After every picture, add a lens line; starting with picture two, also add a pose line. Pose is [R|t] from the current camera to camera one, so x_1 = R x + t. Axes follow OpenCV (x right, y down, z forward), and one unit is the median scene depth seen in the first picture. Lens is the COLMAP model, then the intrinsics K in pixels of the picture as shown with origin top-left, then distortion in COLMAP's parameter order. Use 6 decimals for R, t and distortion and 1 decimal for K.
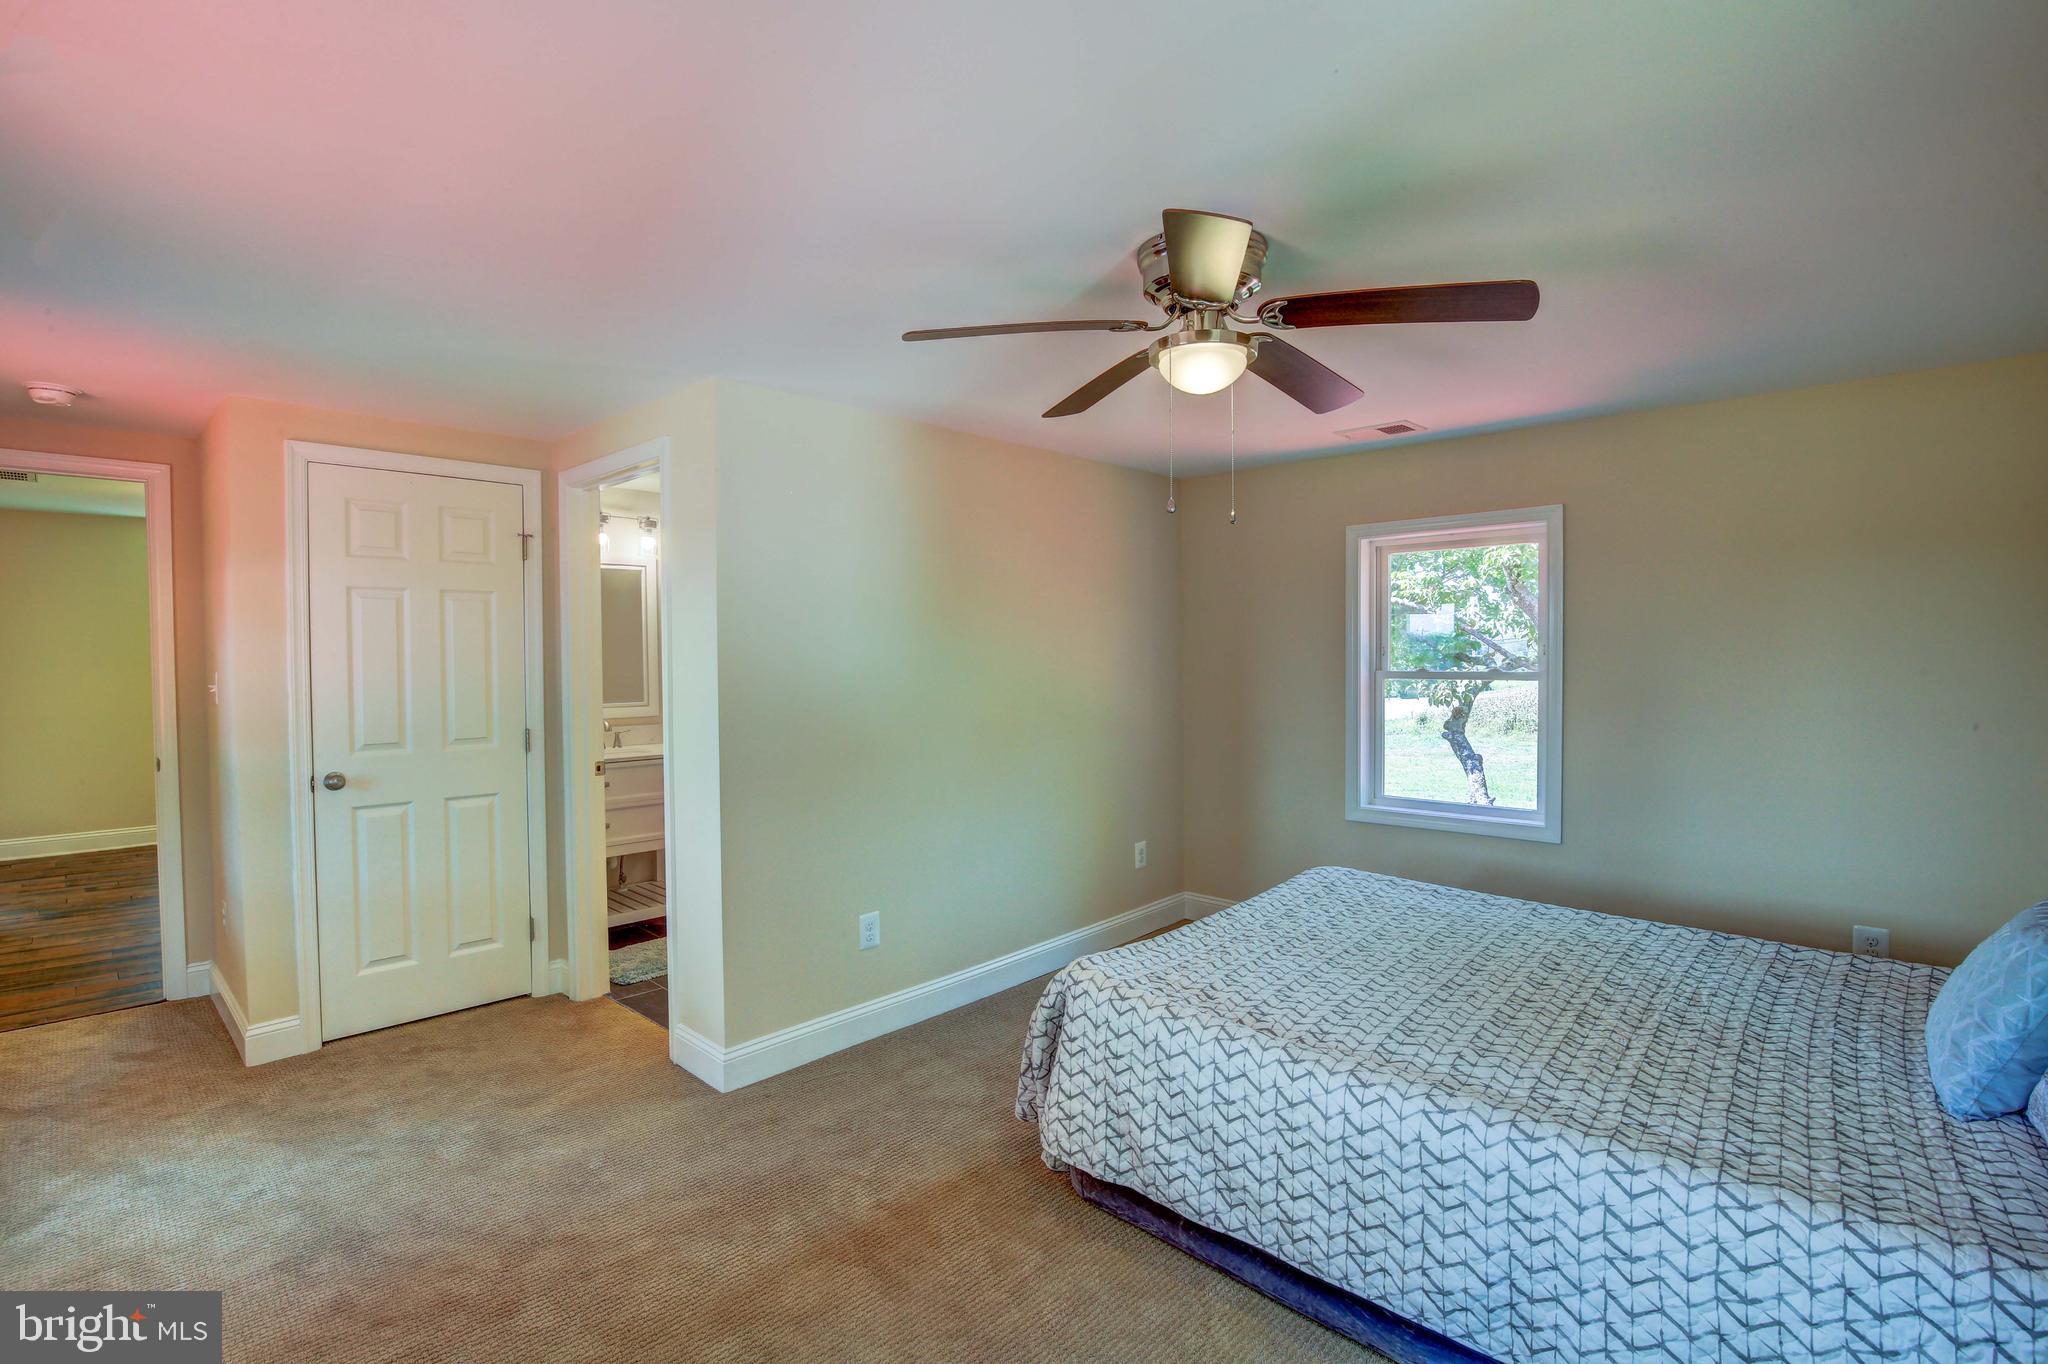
lens RADIAL K [[947.6, 0, 1017.0], [0, 947.6, 678.8], [0, 0, 1]] dist [-0.028104, 0.000441]
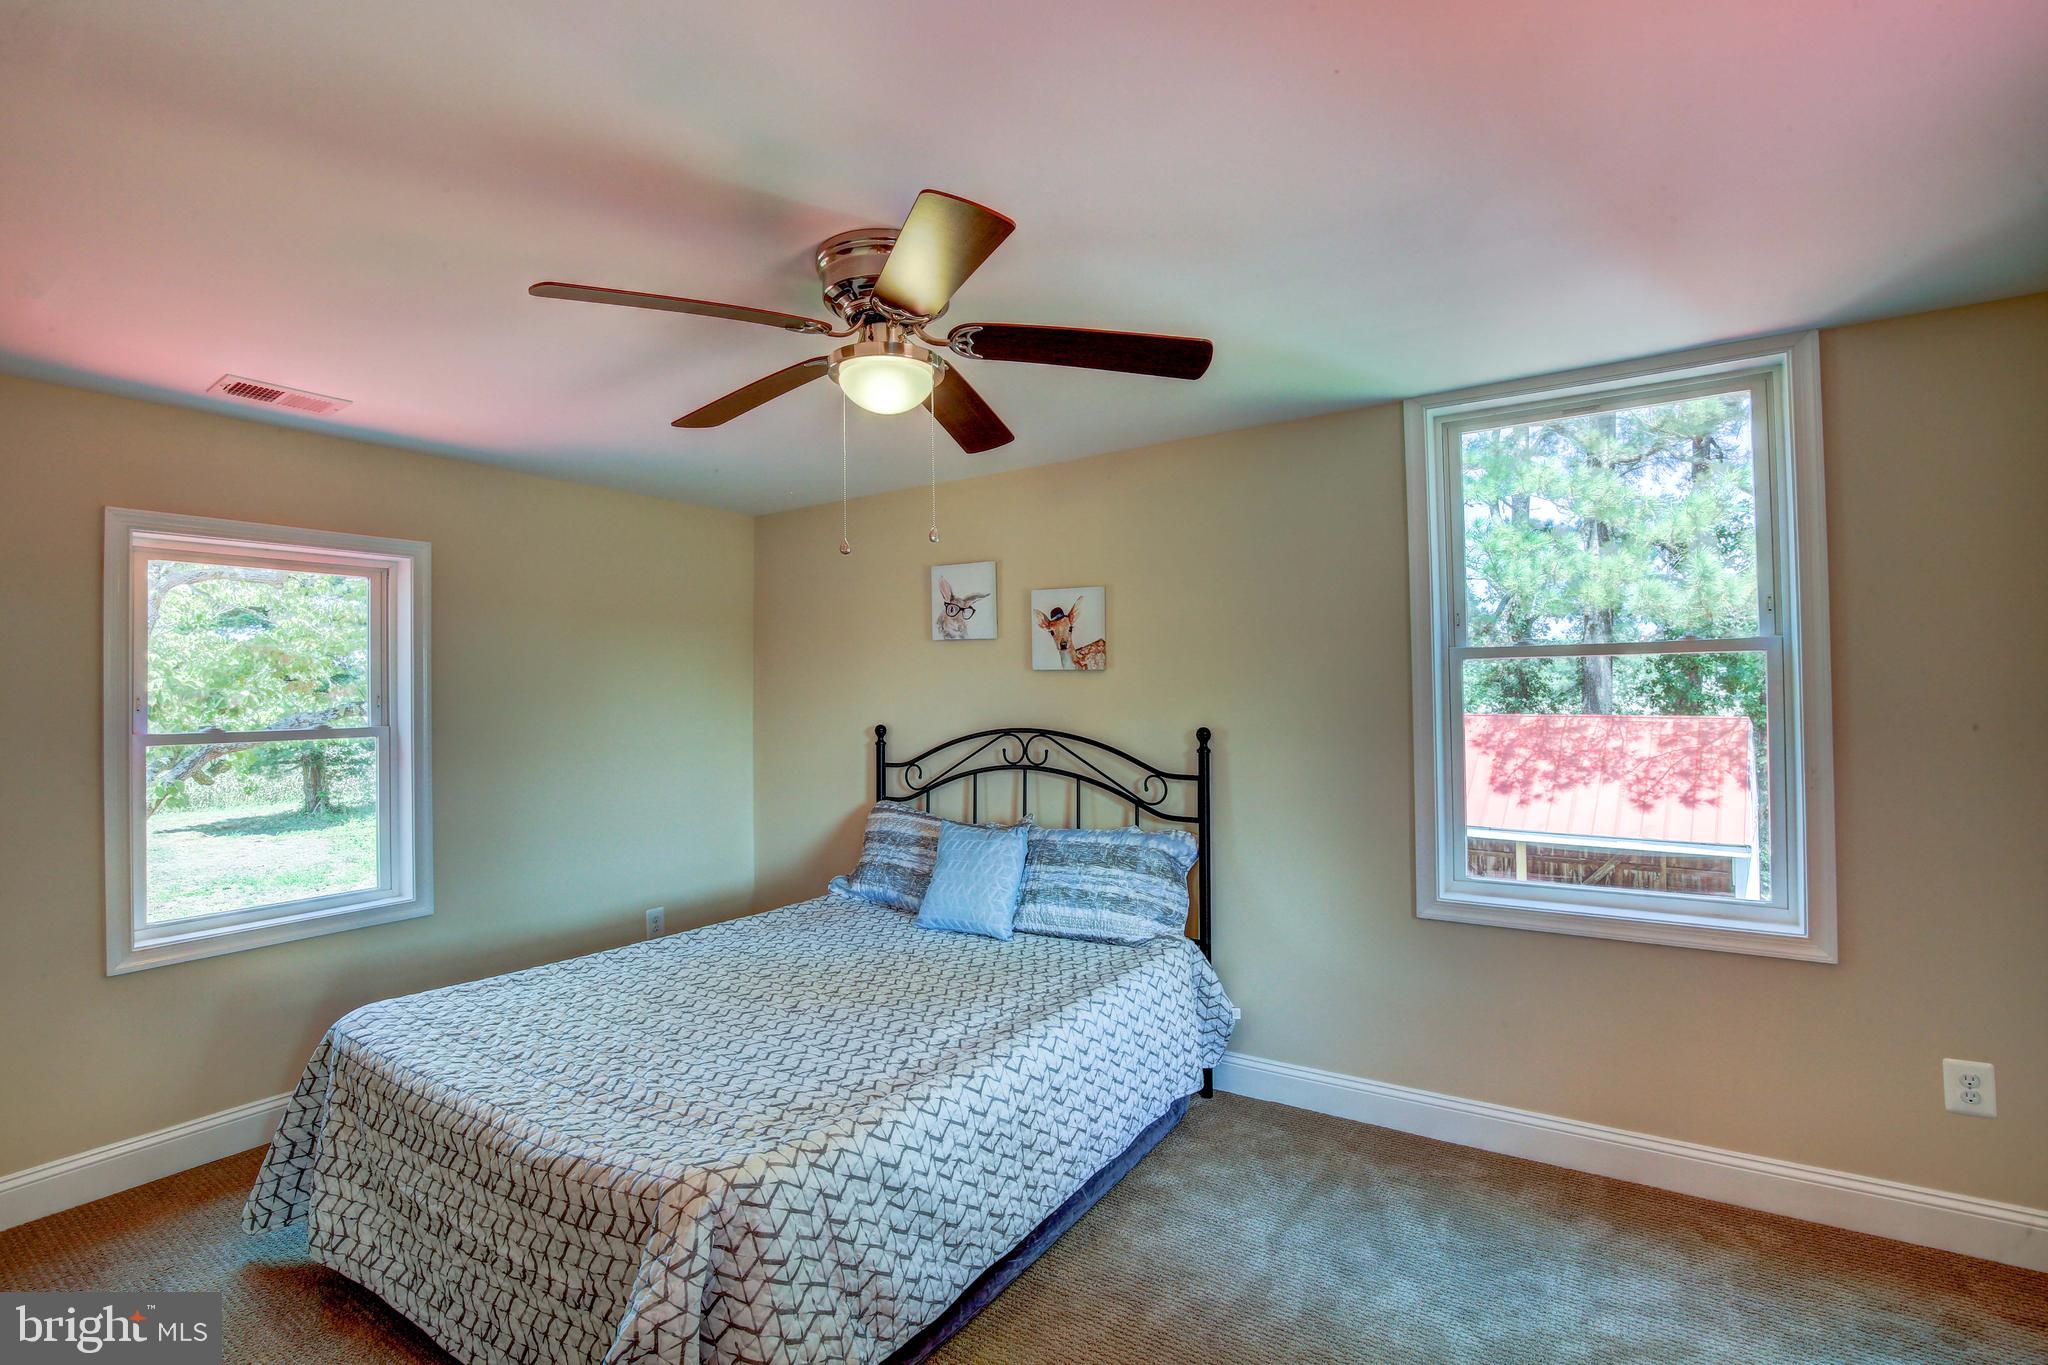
lens RADIAL K [[947.6, 0, 1017.0], [0, 947.6, 679.3], [0, 0, 1]] dist [-0.028104, 0.000441]
pose [[-0.175790, 0.021978, 0.984182, -0.726171], [0.041879, 0.999013, -0.014829, -0.023433], [-0.983536, 0.038610, -0.176537, 1.051980]]
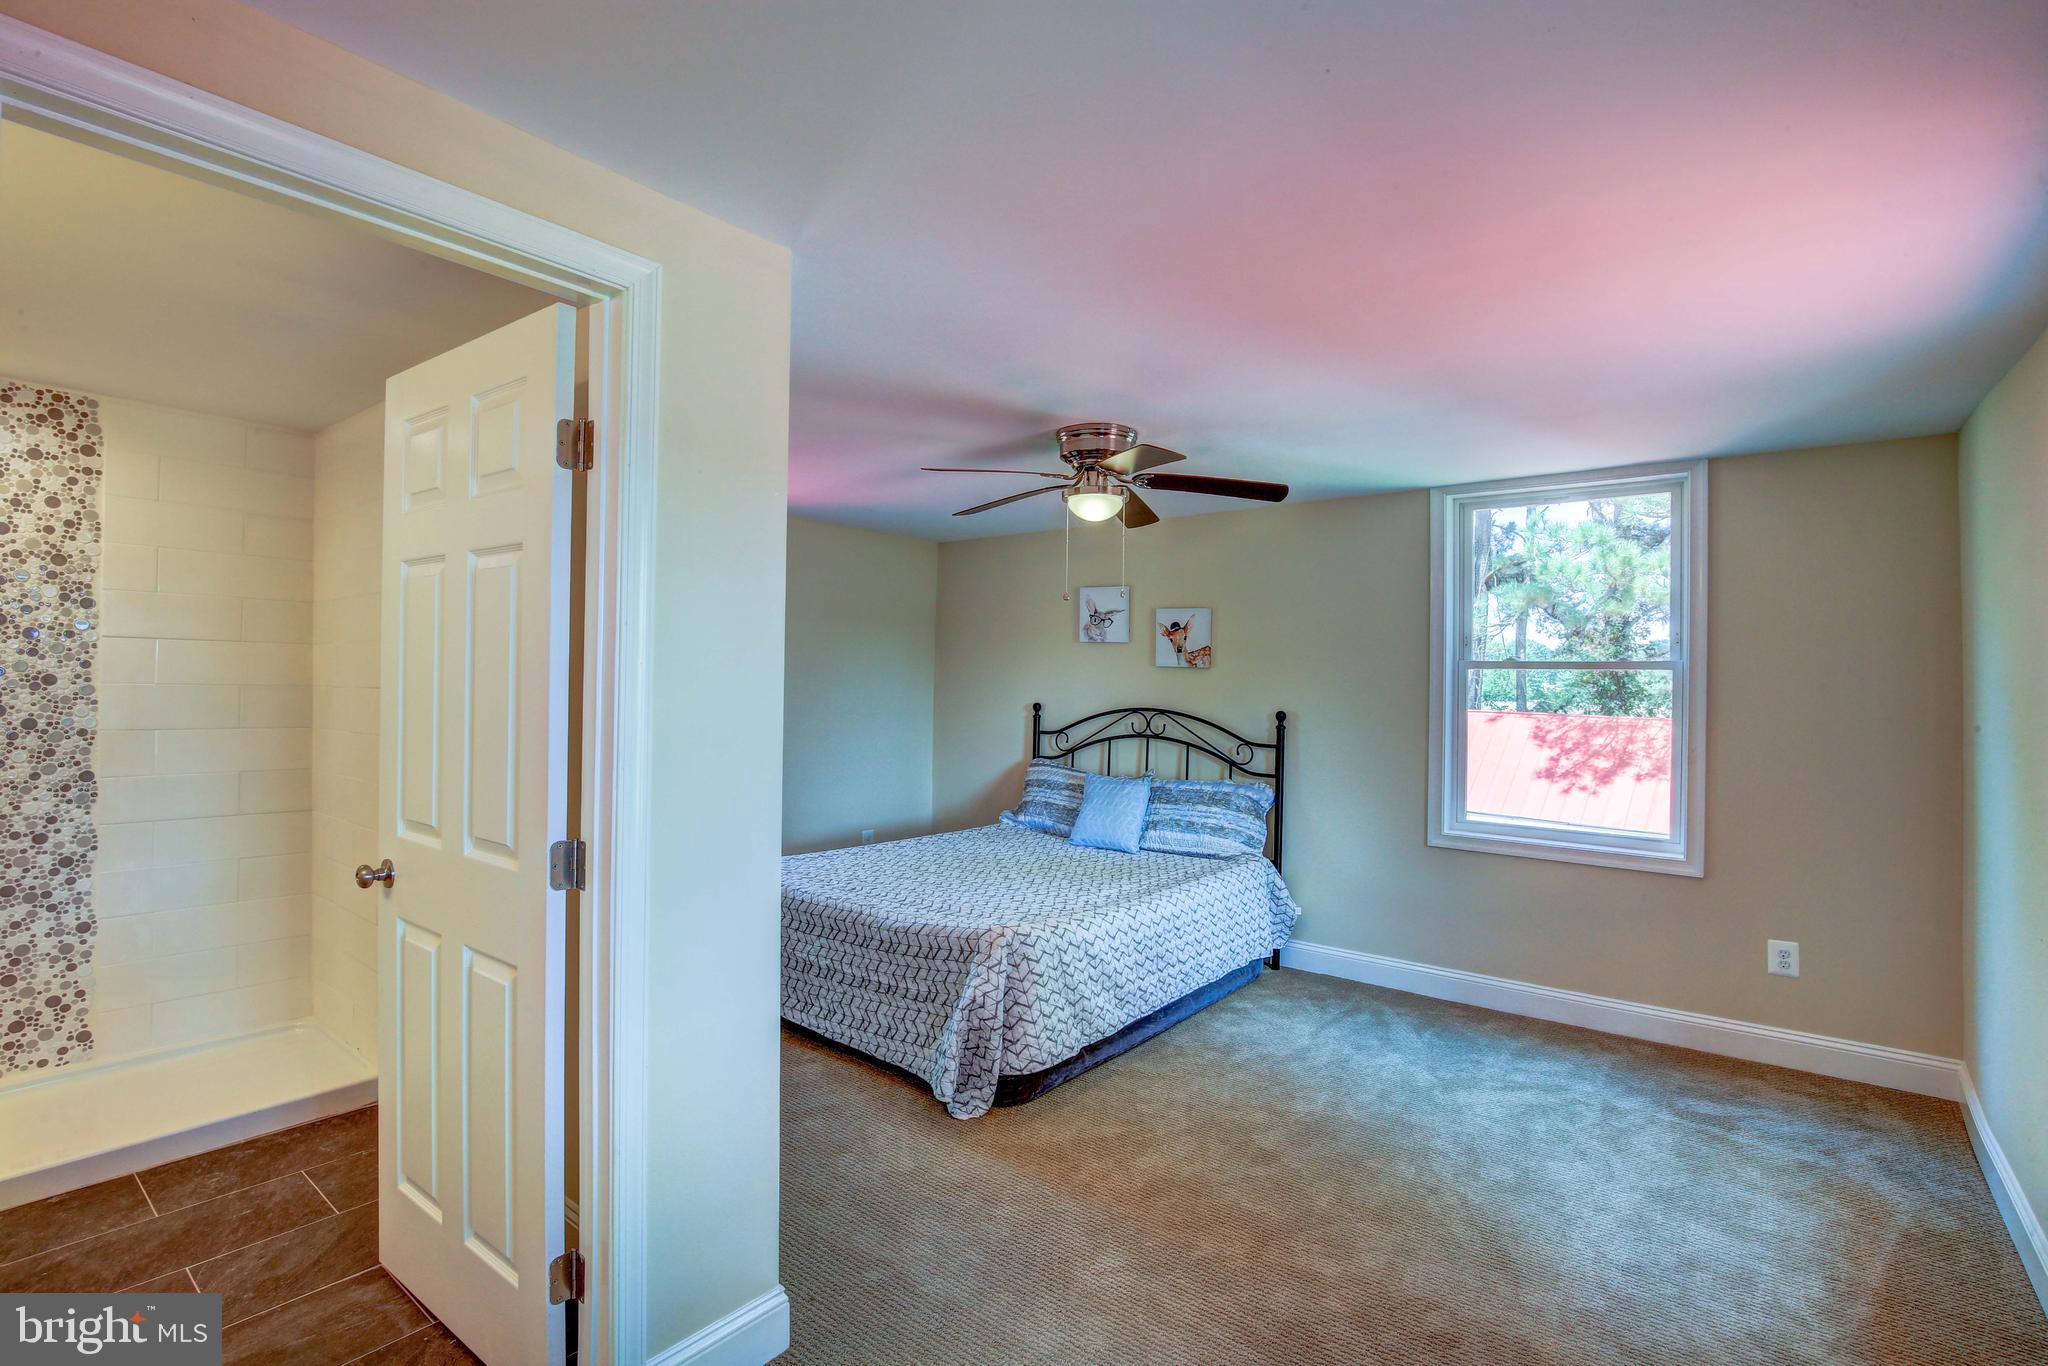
lens RADIAL K [[890.0, 0, 981.1], [0, 890.0, 674.1], [0, 0, 1]] dist [-0.024511, 0.000254]
pose [[-0.034873, 0.010230, 0.999339, -1.318746], [0.012037, 0.999879, -0.009815, -0.028927], [-0.999319, 0.011687, -0.034992, 1.258317]]
